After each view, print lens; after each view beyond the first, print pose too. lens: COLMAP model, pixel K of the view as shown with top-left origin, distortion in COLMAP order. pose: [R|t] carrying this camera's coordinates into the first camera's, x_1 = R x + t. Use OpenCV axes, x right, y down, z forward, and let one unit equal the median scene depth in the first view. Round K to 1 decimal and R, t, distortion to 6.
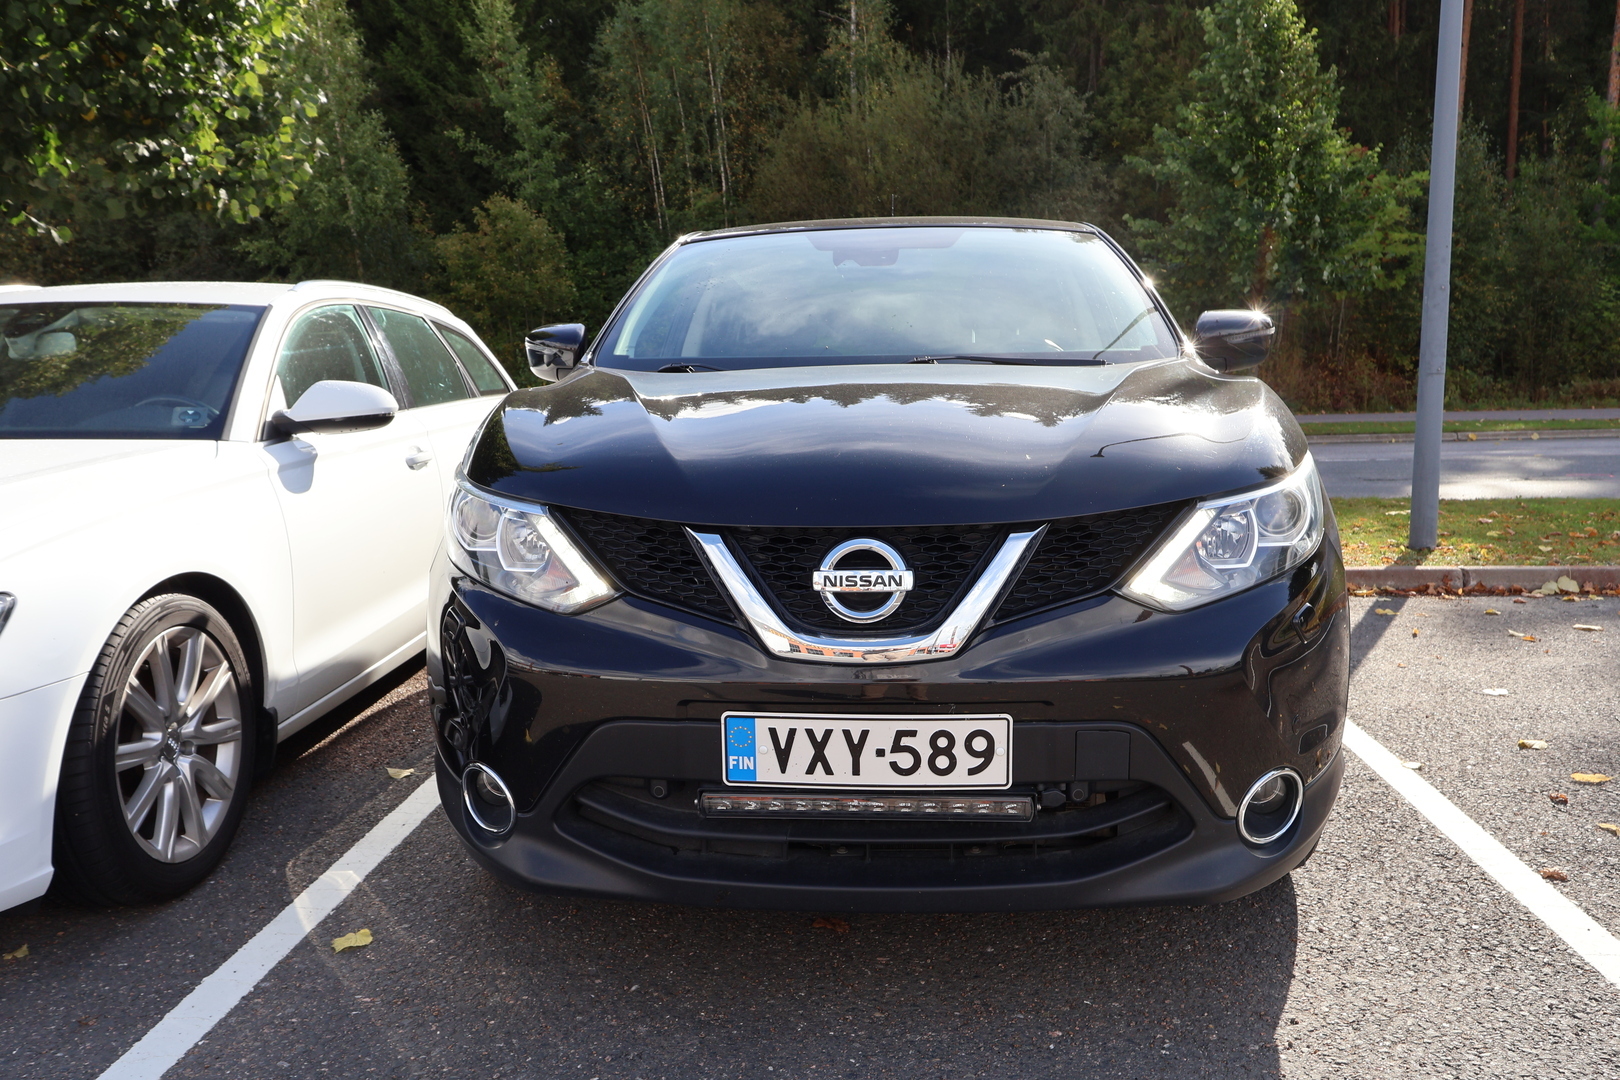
lens RADIAL K [[1281.9, 0, 809.5], [0, 1281.9, 537.6], [0, 0, 1]] dist [-0.001660, 0.004474]
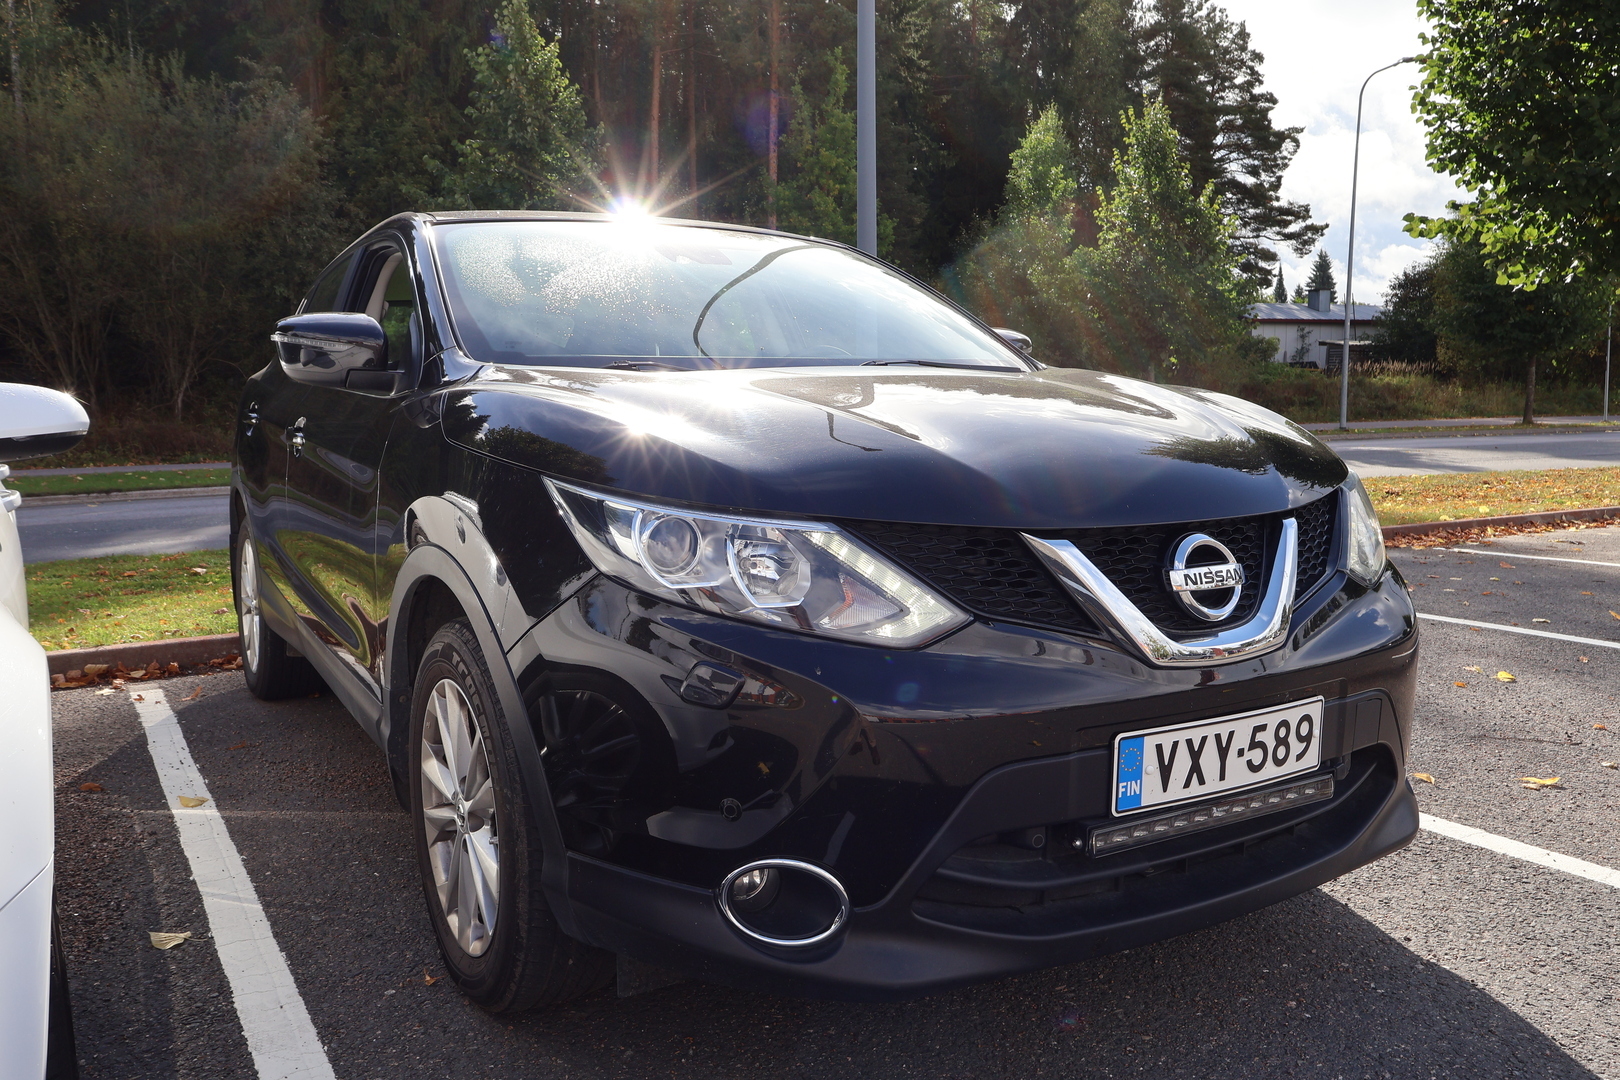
lens RADIAL K [[1281.9, 0, 809.6], [0, 1281.9, 540.8], [0, 0, 1]] dist [-0.001660, 0.004474]
pose [[0.814408, -0.058000, 0.577387, -0.536692], [0.074365, 0.997220, -0.004720, -0.007672], [-0.575508, 0.046781, 0.816457, 0.276779]]
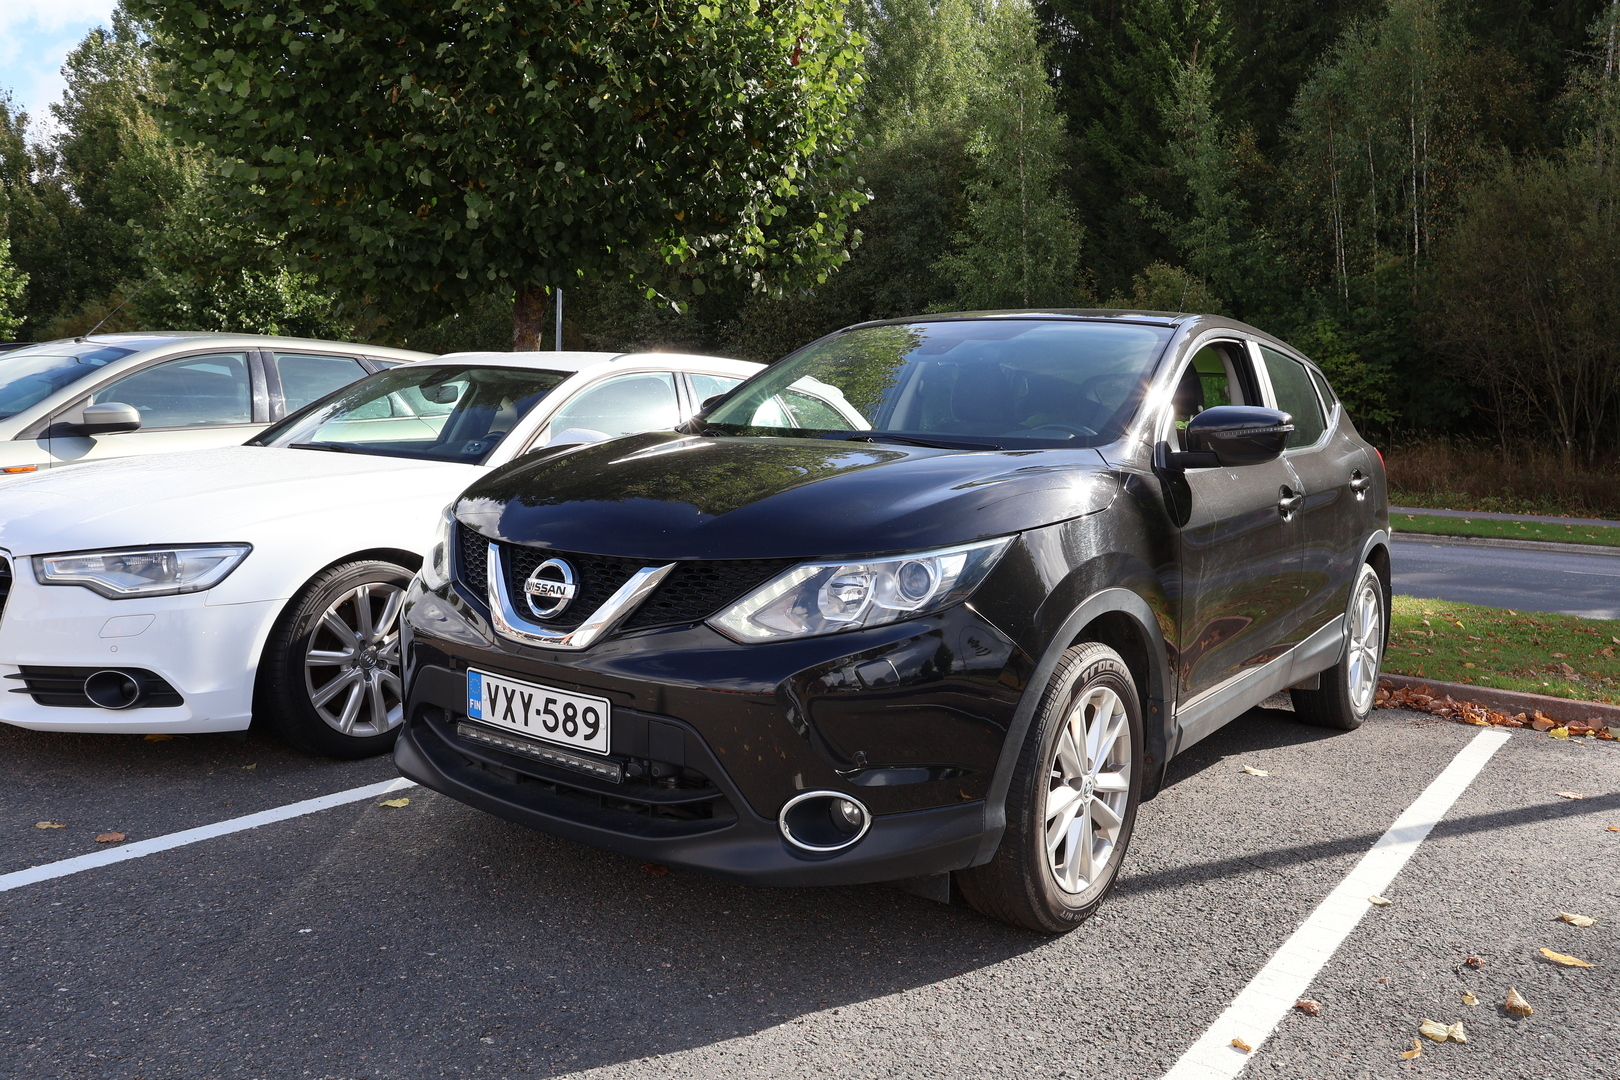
lens RADIAL K [[1281.9, 0, 809.7], [0, 1281.9, 542.2], [0, 0, 1]] dist [-0.001660, 0.004474]
pose [[0.848437, 0.100609, -0.519647, 0.713518], [-0.122502, 0.992437, -0.007866, -0.028237], [0.514925, 0.070331, 0.854345, -0.033691]]
